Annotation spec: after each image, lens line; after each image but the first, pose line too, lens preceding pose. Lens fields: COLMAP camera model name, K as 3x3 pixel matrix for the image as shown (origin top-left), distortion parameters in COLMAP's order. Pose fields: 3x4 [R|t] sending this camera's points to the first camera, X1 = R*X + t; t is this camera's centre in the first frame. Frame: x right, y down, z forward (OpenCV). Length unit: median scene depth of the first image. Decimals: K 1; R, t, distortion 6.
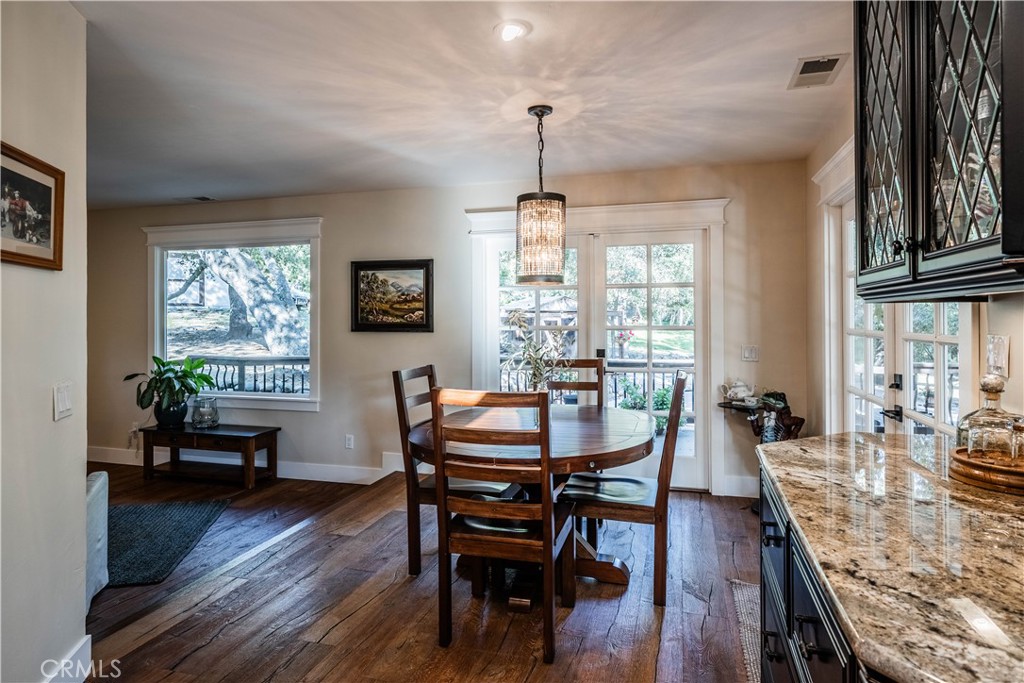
lens RADIAL K [[592.2, 0, 515.0], [0, 592.2, 312.9], [0, 0, 1]] dist [-0.000287, -0.000194]
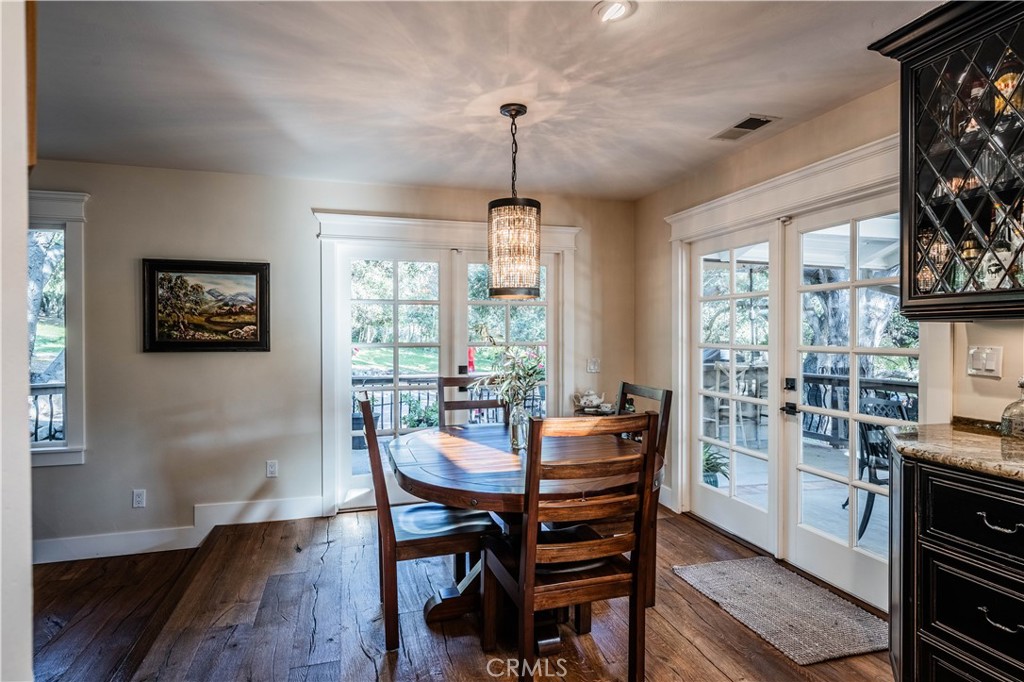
lens RADIAL K [[543.9, 0, 512.0], [0, 543.9, 341.0], [0, 0, 1]] dist [0.002684, -0.000106]
pose [[0.844927, -0.004647, 0.534862, -0.296145], [-0.005257, 0.999842, 0.016991, 0.003748], [-0.534856, -0.017168, 0.844769, 0.196205]]
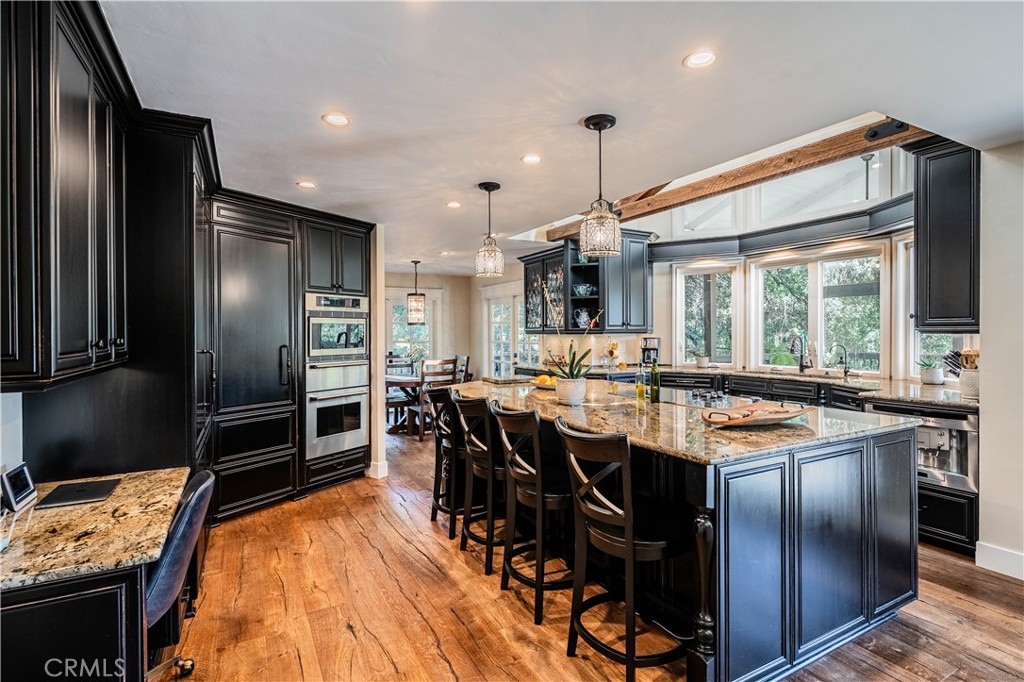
lens RADIAL K [[487.3, 0, 512.0], [0, 487.3, 341.0], [0, 0, 1]] dist [-0.001091, -0.000077]
pose [[0.708170, -0.008512, 0.705991, -0.877931], [-0.004239, 0.999858, 0.016307, -0.011002], [-0.706029, -0.014541, 0.708033, -0.648757]]
